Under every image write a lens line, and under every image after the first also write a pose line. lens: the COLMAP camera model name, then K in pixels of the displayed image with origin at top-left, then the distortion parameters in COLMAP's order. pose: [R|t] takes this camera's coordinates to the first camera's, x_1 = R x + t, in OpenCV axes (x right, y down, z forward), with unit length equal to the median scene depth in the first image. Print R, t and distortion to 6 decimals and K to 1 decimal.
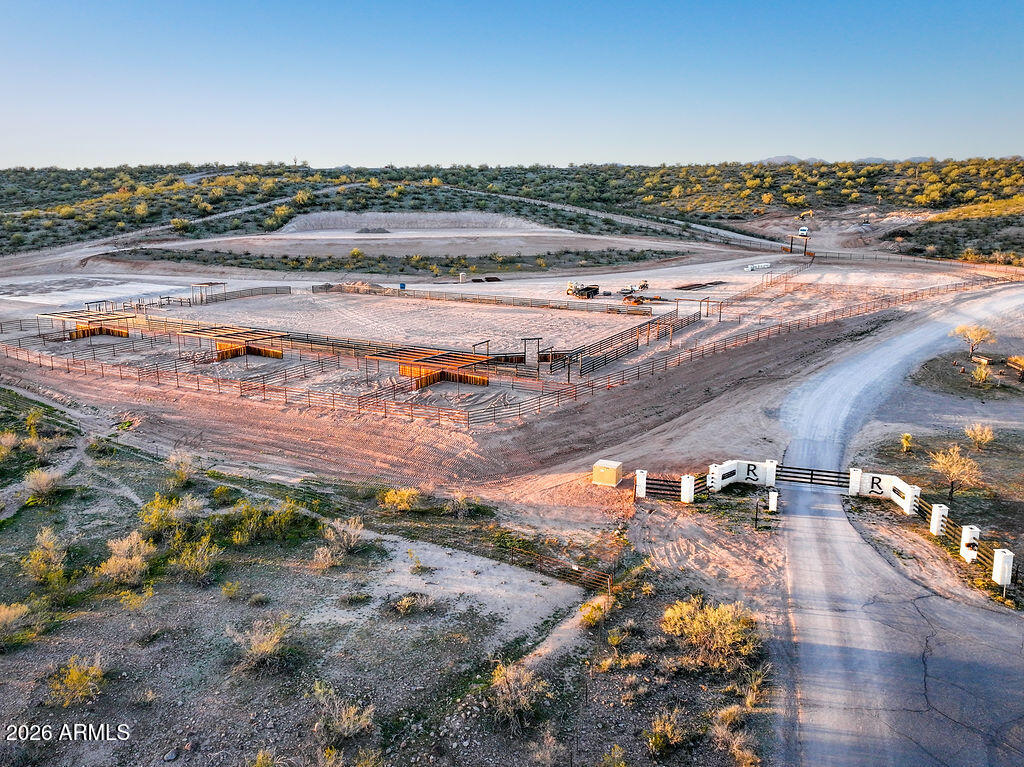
lens RADIAL K [[847.6, 0, 482.9], [0, 847.6, 377.3], [0, 0, 1]] dist [0.004976, -0.019063]
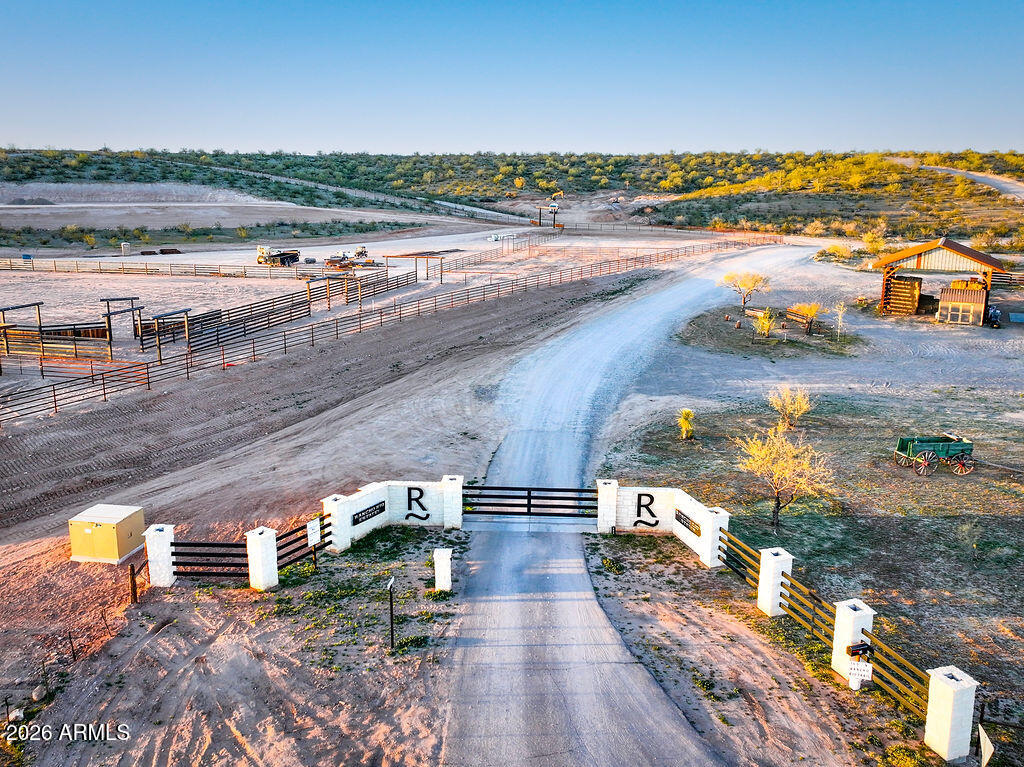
lens RADIAL K [[847.6, 0, 480.1], [0, 847.6, 390.4], [0, 0, 1]] dist [0.004976, -0.019063]
pose [[0.966093, -0.058360, 0.251511, 0.115251], [0.056023, 0.998294, 0.016447, 0.019505], [-0.252042, -0.001799, 0.967715, 0.251513]]
